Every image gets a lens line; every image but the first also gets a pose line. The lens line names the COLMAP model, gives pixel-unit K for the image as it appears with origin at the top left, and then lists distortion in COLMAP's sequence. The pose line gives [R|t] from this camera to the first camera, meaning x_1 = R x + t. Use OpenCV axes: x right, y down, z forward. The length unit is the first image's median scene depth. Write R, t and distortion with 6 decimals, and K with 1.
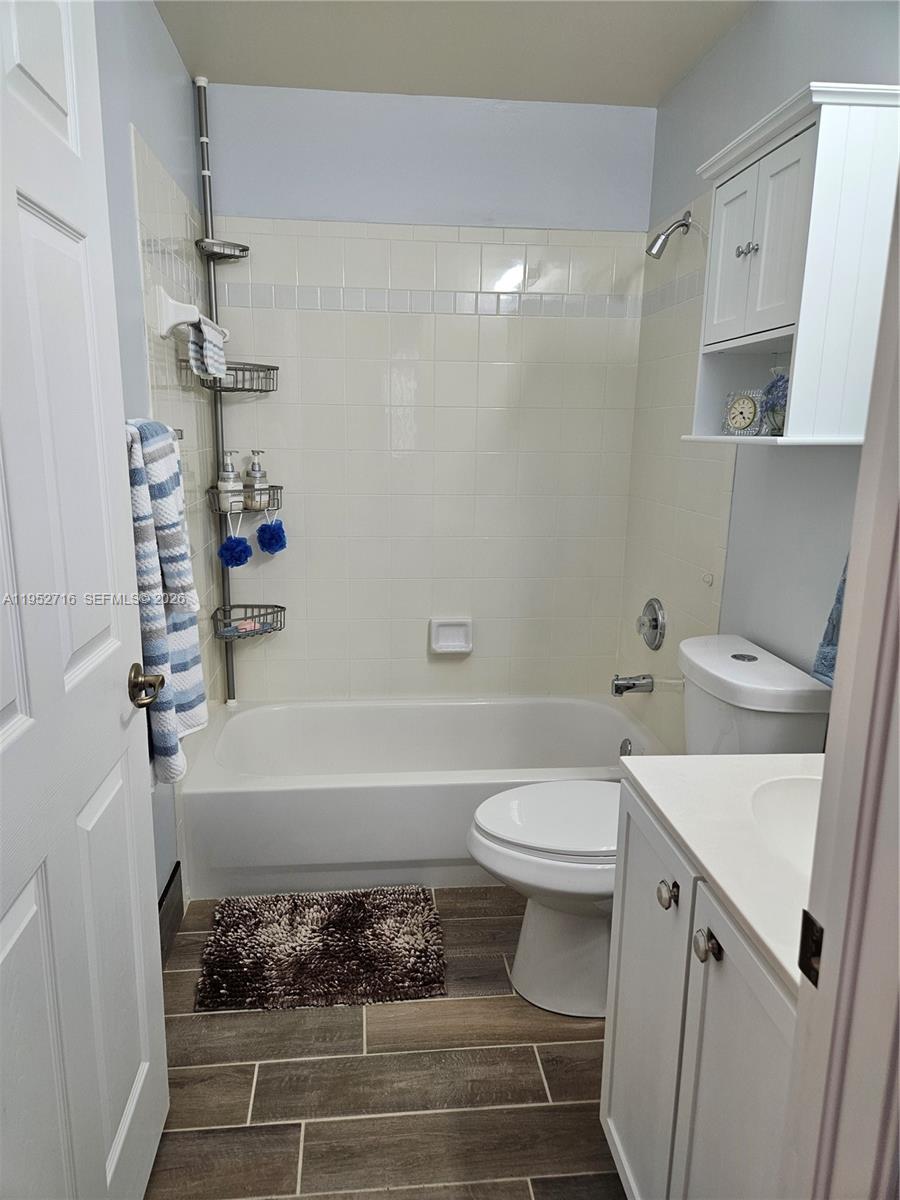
lens RADIAL K [[797.4, 0, 445.5], [0, 797.4, 601.1], [0, 0, 1]] dist [0.065981, -0.048981]
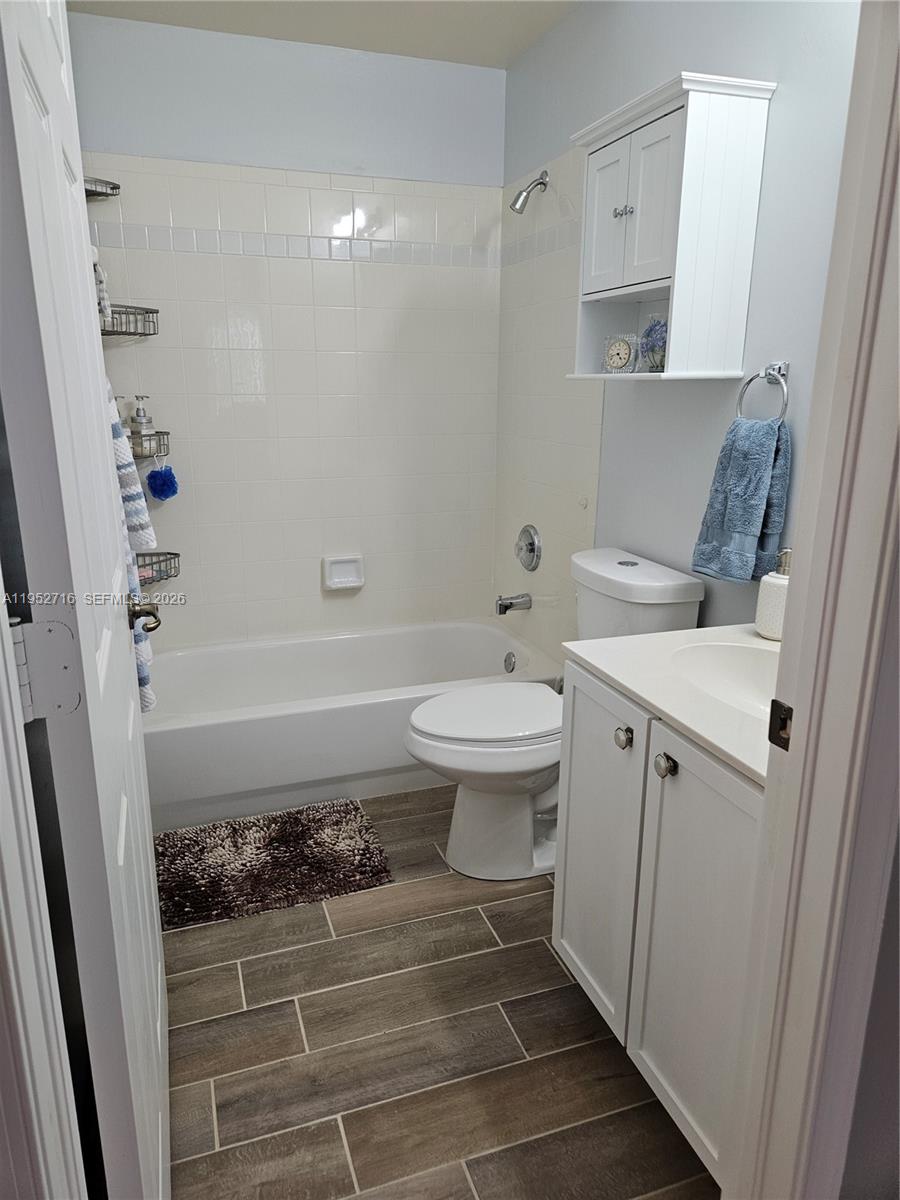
lens RADIAL K [[797.4, 0, 441.3], [0, 797.4, 593.5], [0, 0, 1]] dist [0.065981, -0.048981]
pose [[0.972525, -0.071633, 0.221502, -0.152647], [0.060436, 0.996547, 0.056932, 0.028893], [-0.224815, -0.041981, 0.973497, -0.085466]]
